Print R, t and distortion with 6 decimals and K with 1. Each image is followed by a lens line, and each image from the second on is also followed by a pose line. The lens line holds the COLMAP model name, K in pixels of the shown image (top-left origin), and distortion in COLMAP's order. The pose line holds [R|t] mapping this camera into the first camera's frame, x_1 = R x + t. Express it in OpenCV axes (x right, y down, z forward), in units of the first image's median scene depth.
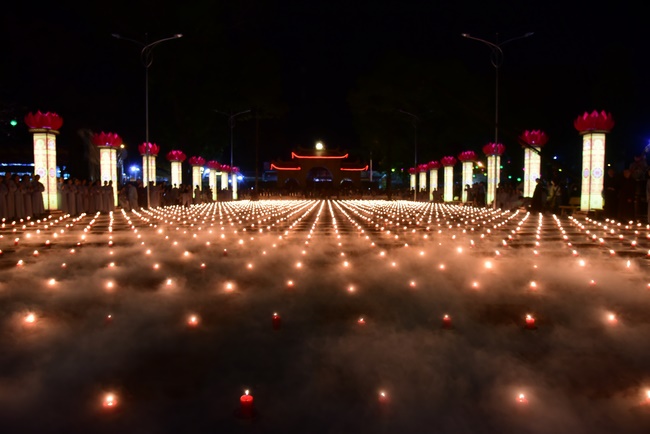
lens RADIAL K [[446.3, 0, 322.8], [0, 446.3, 211.3], [0, 0, 1]] dist [-0.030315, -0.002547]
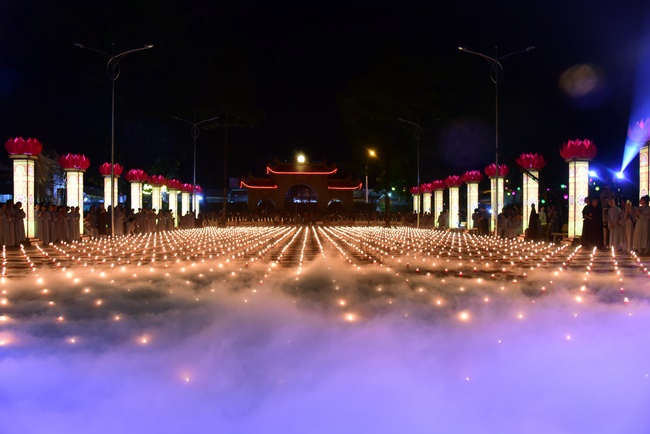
lens RADIAL K [[623.5, 0, 319.1], [0, 623.5, 212.2], [0, 0, 1]] dist [0.156006, 0.000000]
pose [[0.999681, -0.000397, 0.025244, -0.006591], [0.001598, 0.998865, -0.047597, 0.004026], [-0.025197, 0.047622, 0.998548, -0.193487]]
